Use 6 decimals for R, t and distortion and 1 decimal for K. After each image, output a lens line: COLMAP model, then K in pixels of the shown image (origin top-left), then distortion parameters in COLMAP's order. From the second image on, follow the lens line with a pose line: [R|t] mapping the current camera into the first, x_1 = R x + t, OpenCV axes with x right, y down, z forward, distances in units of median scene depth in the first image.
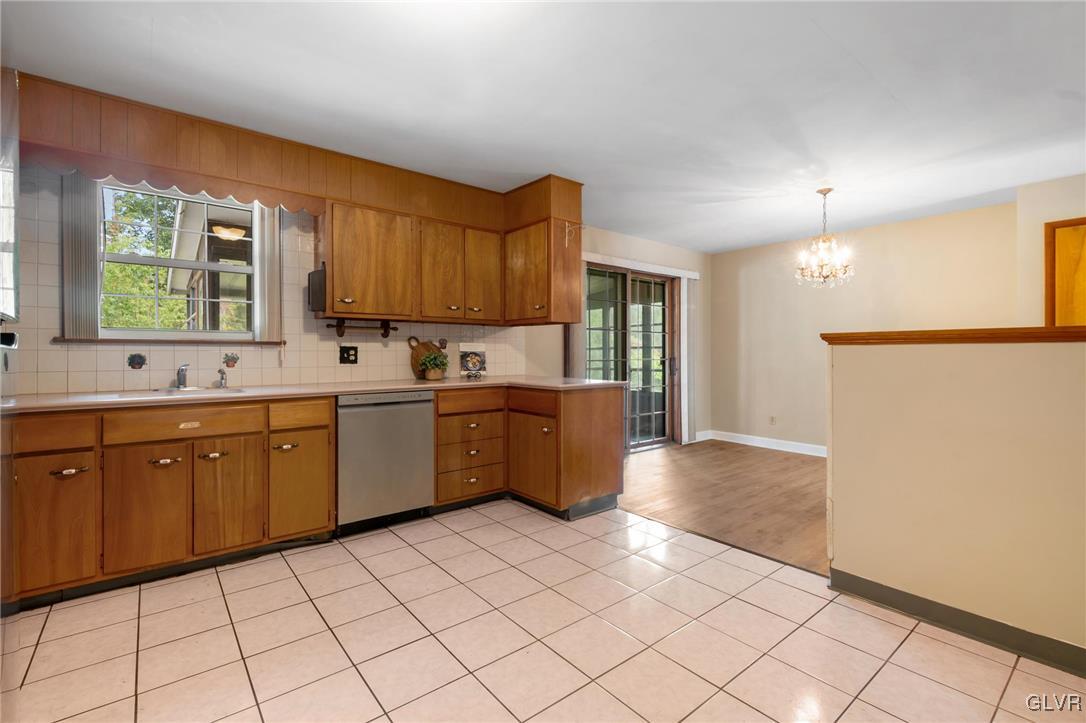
lens RADIAL K [[488.4, 0, 544.8], [0, 488.4, 352.9], [0, 0, 1]] dist [0.001102, -0.000088]
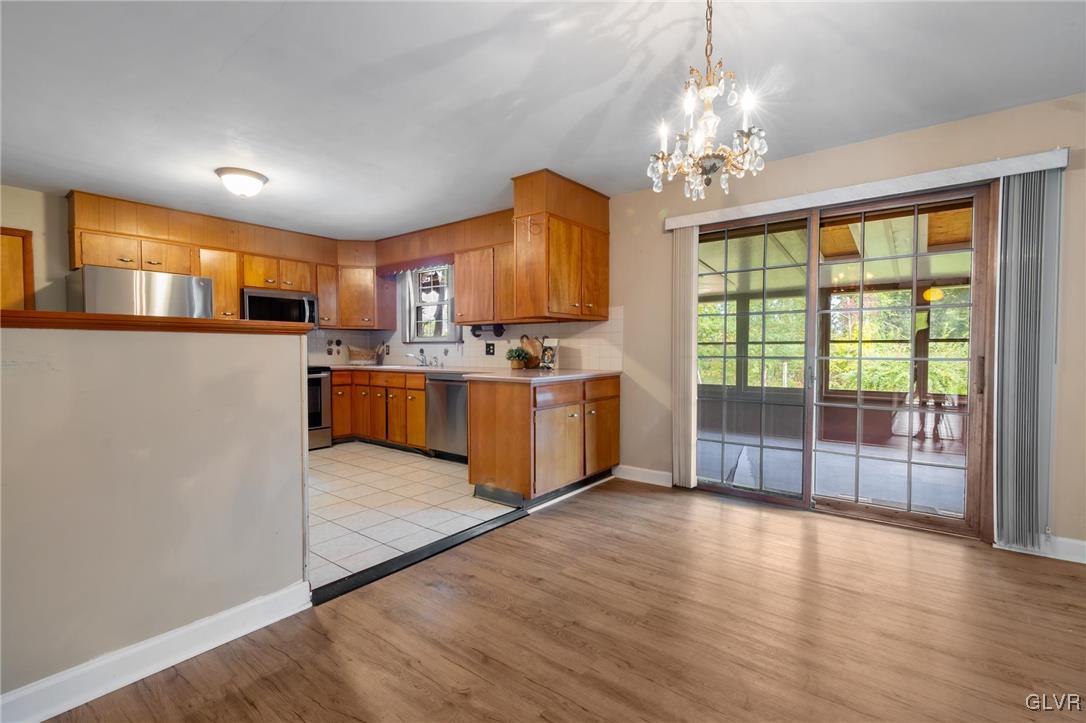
lens RADIAL K [[482.0, 0, 548.9], [0, 482.0, 365.0], [0, 0, 1]] dist [0.003488, -0.000171]
pose [[0.224010, 0.031879, -0.974065, 1.076930], [0.001718, 0.999450, 0.033105, 0.004135], [0.974585, -0.009089, 0.223833, 0.852728]]
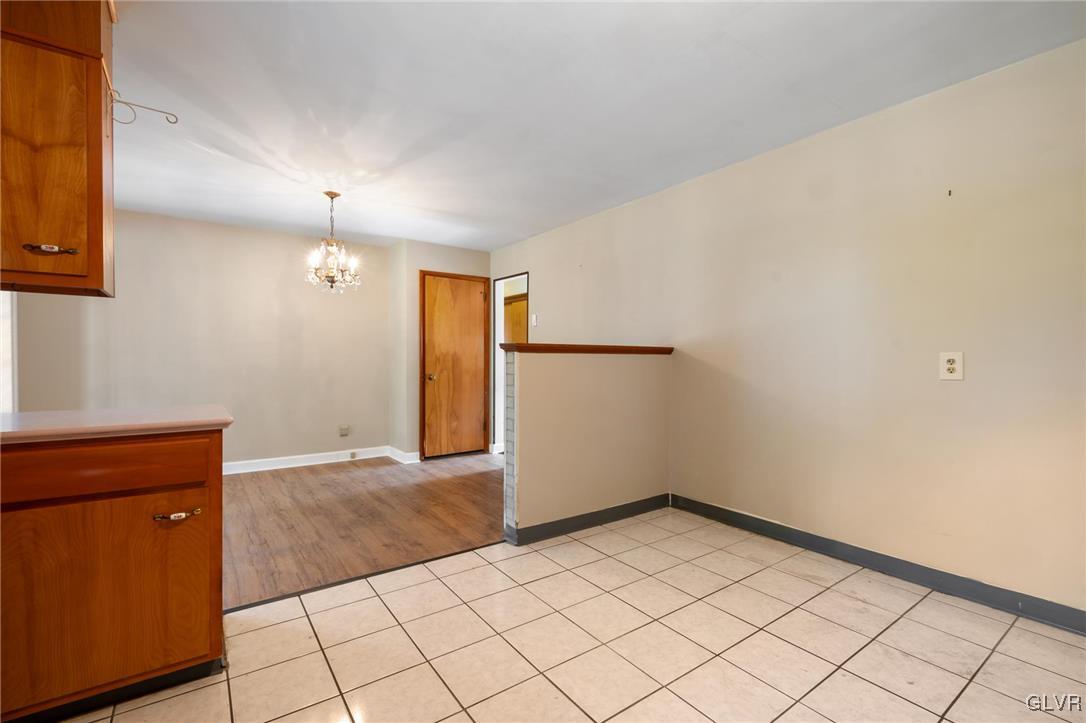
lens RADIAL K [[482.0, 0, 548.9], [0, 482.0, 365.0], [0, 0, 1]] dist [0.003488, -0.000171]
pose [[0.053212, -0.012589, 0.998504, -0.427209], [-0.003857, 0.999910, 0.012812, -0.000121], [-0.998576, -0.004533, 0.053158, 0.568151]]
